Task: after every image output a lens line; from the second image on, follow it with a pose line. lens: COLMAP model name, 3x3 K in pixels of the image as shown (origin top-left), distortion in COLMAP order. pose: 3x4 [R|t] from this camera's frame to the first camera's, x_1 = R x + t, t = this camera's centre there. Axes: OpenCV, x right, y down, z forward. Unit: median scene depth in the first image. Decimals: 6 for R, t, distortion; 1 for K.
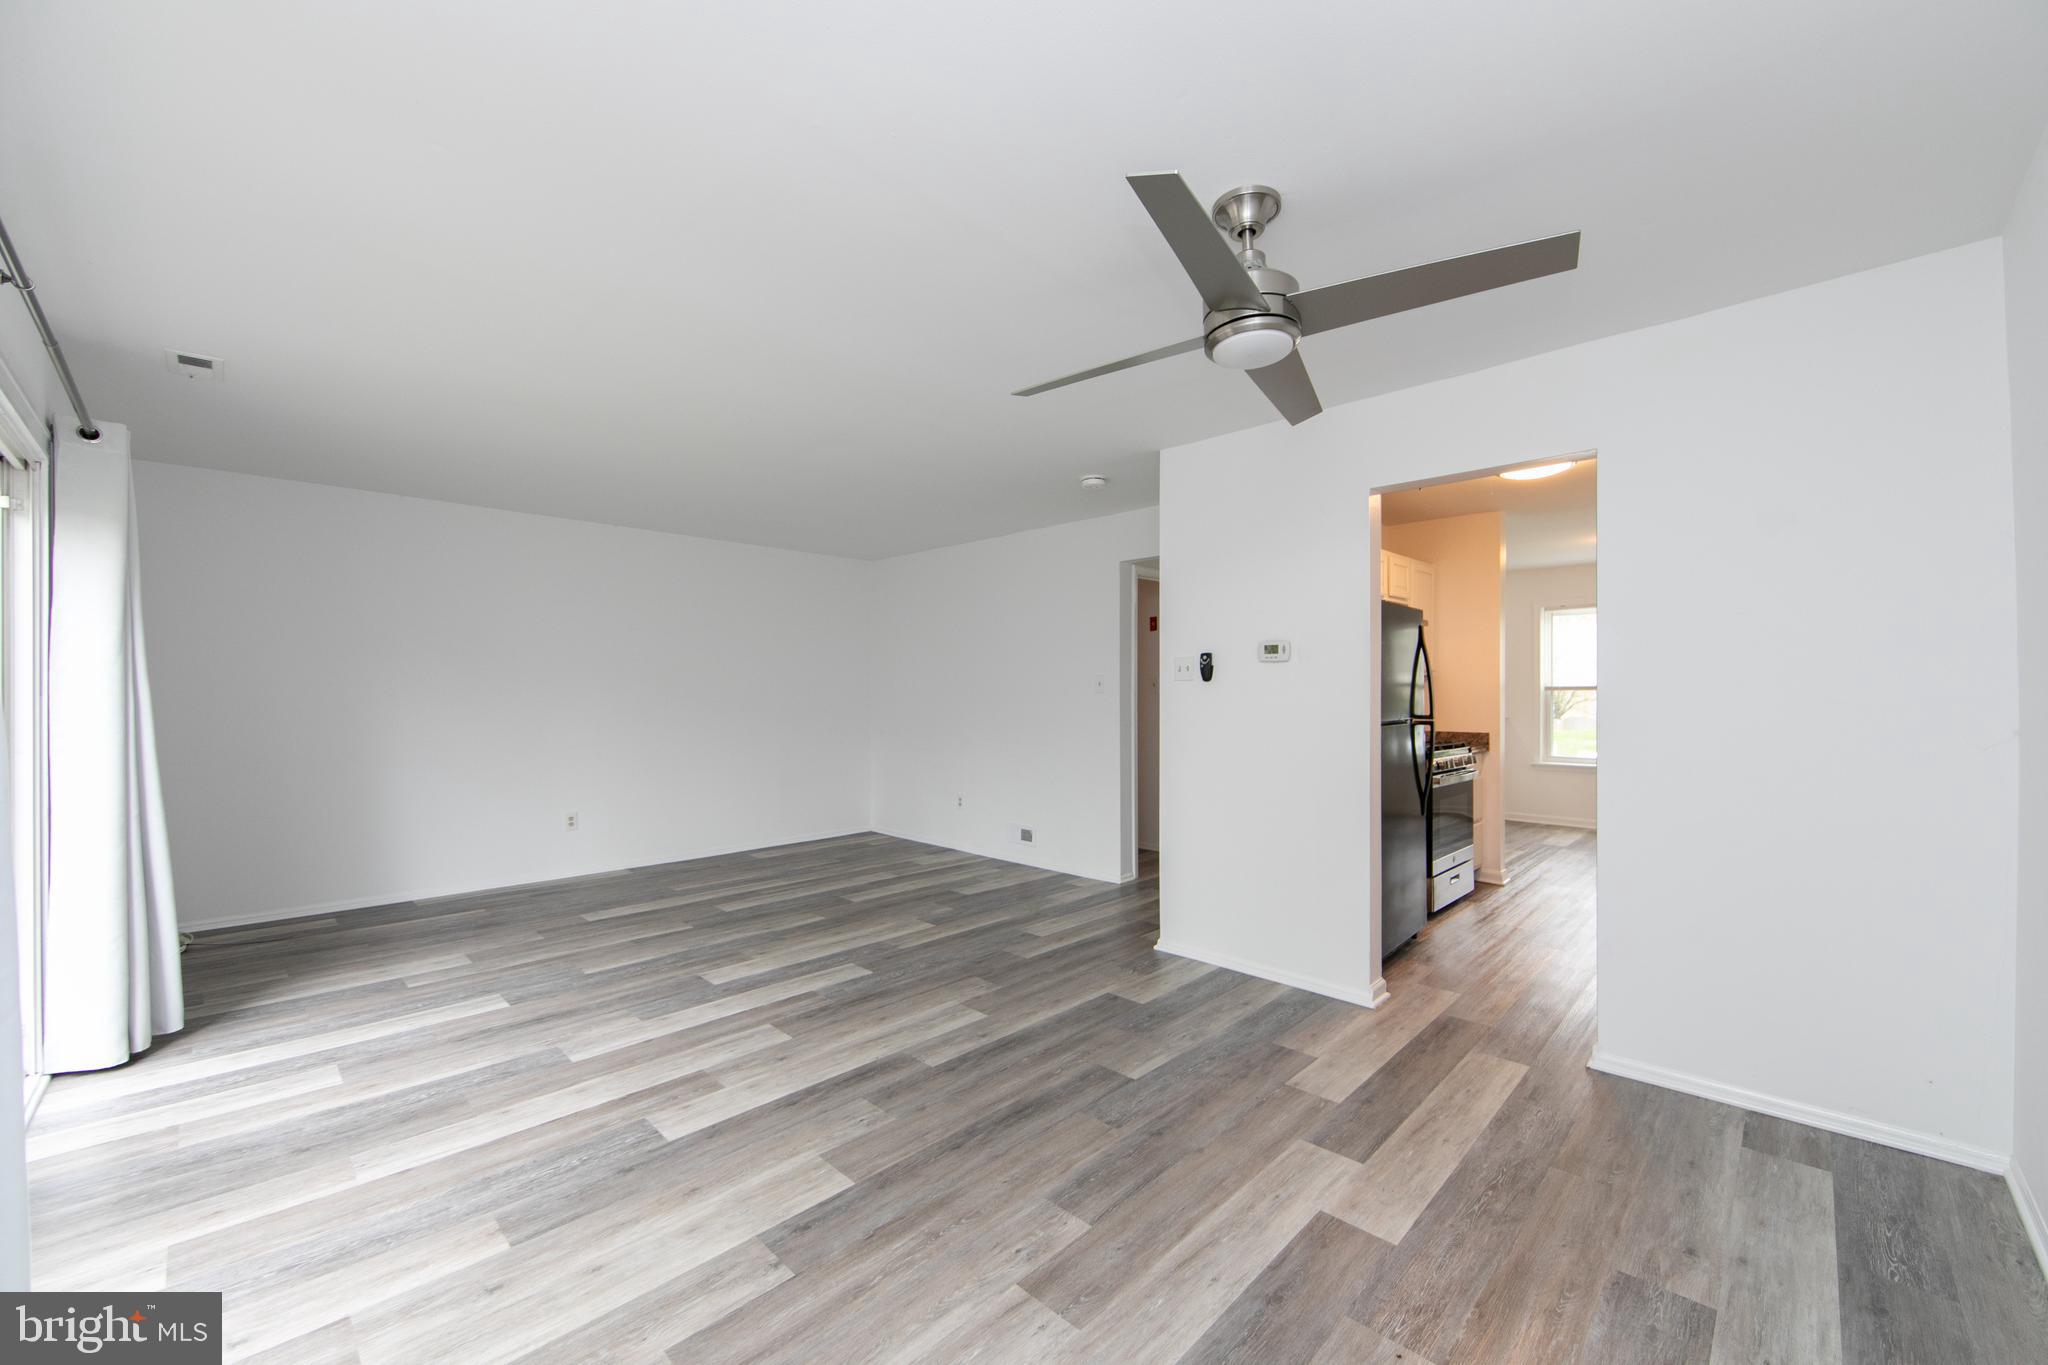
lens RADIAL K [[800.5, 0, 1019.9], [0, 800.5, 683.6], [0, 0, 1]] dist [-0.001877, -0.000231]
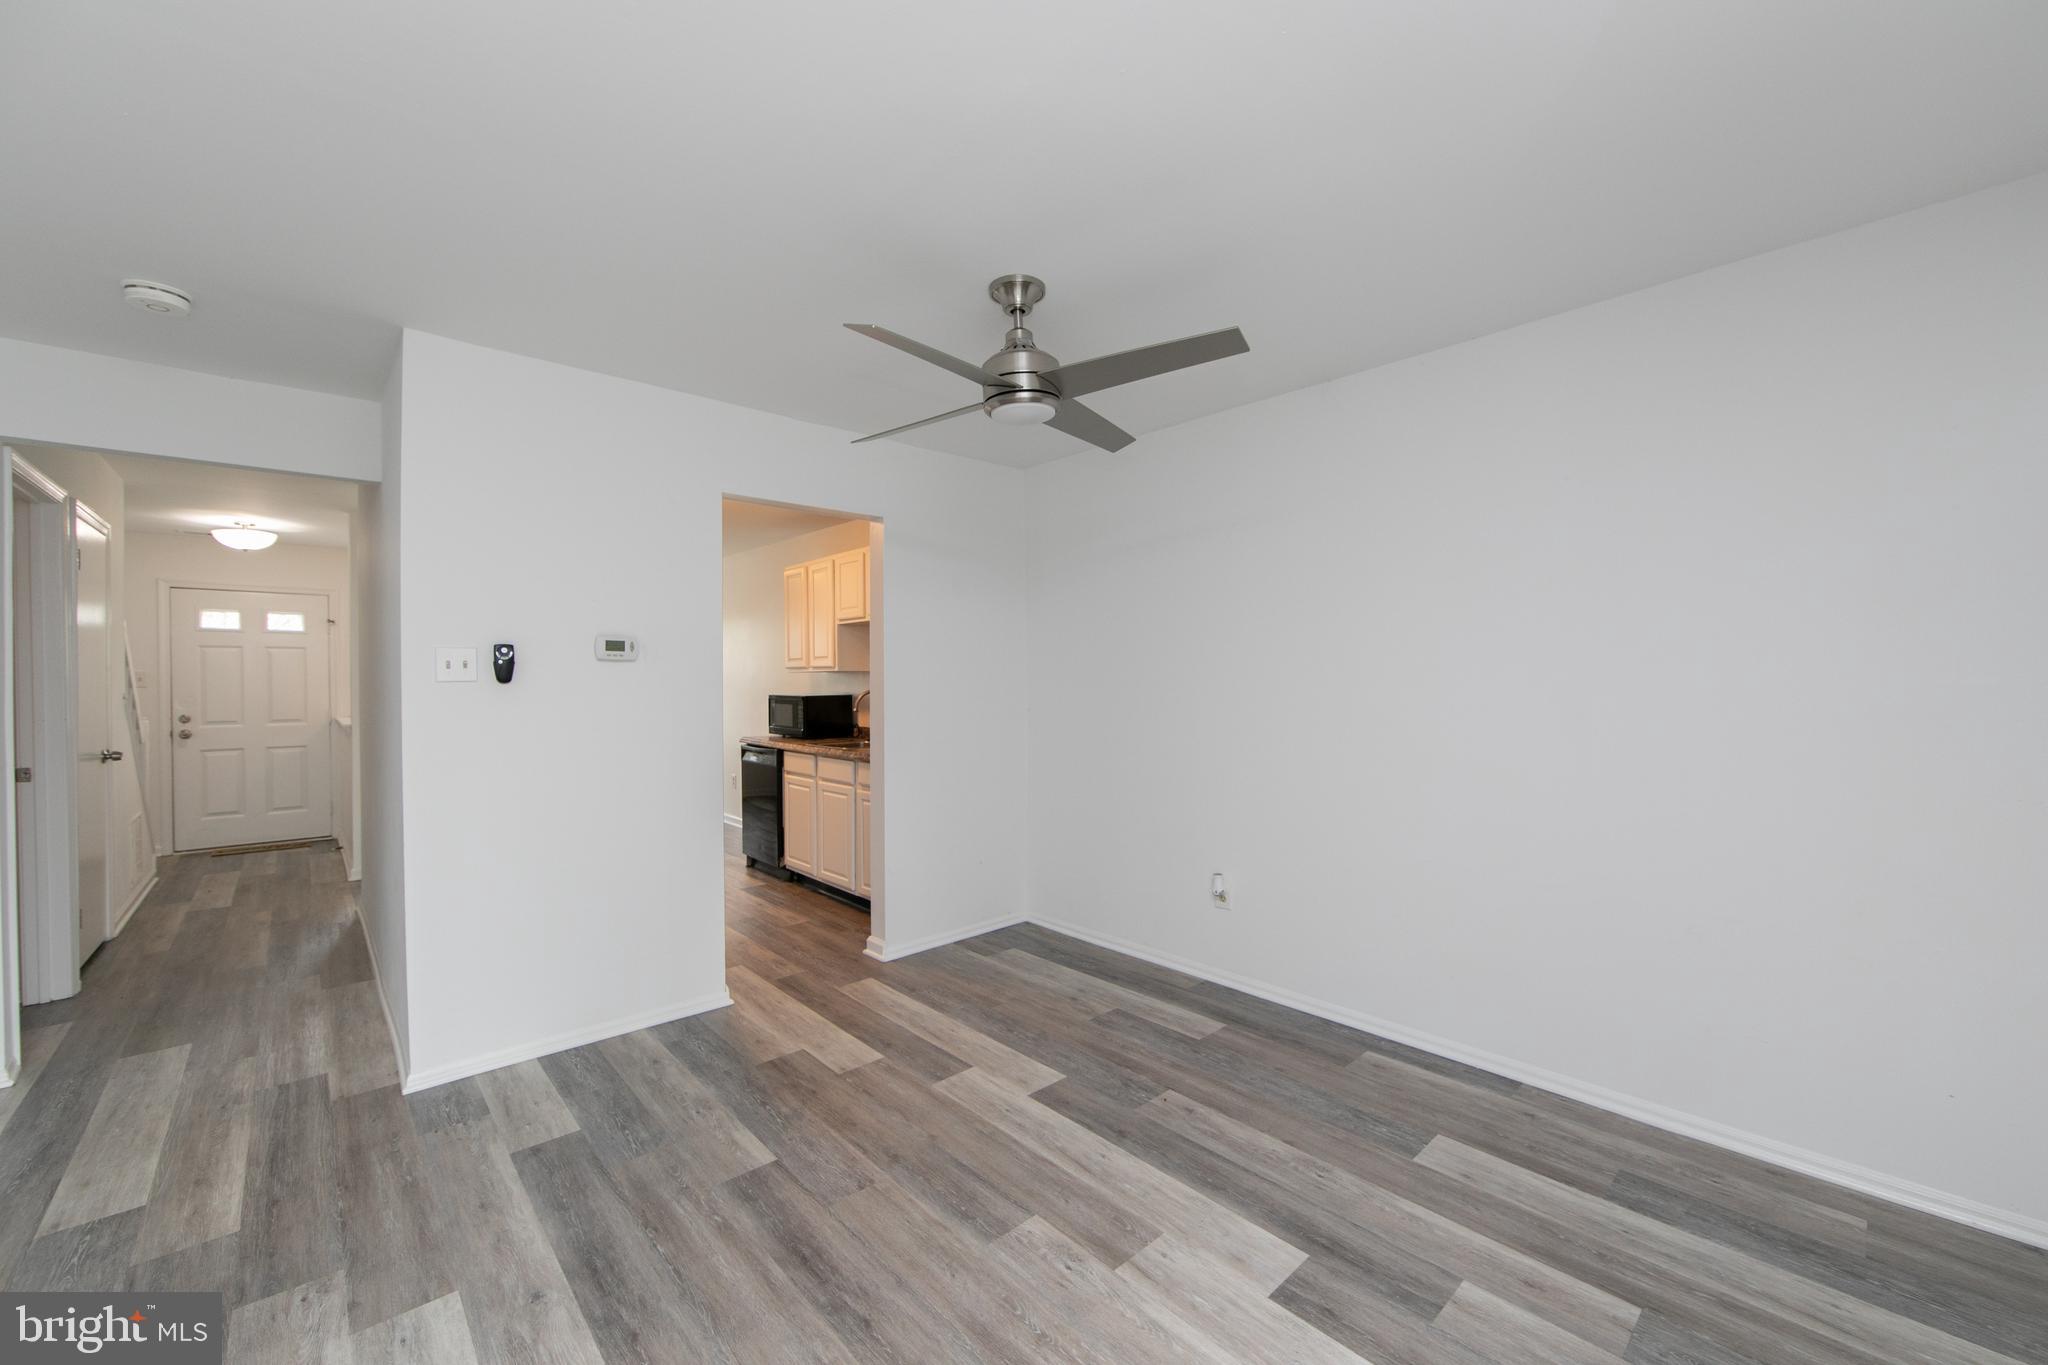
lens RADIAL K [[800.1, 0, 1039.7], [0, 800.1, 683.3], [0, 0, 1]] dist [-0.002628, -0.000449]
pose [[0.045472, -0.001758, 0.998964, -0.590565], [-0.005787, 0.999981, 0.002023, -0.008752], [-0.998949, -0.005873, 0.045461, 0.594087]]
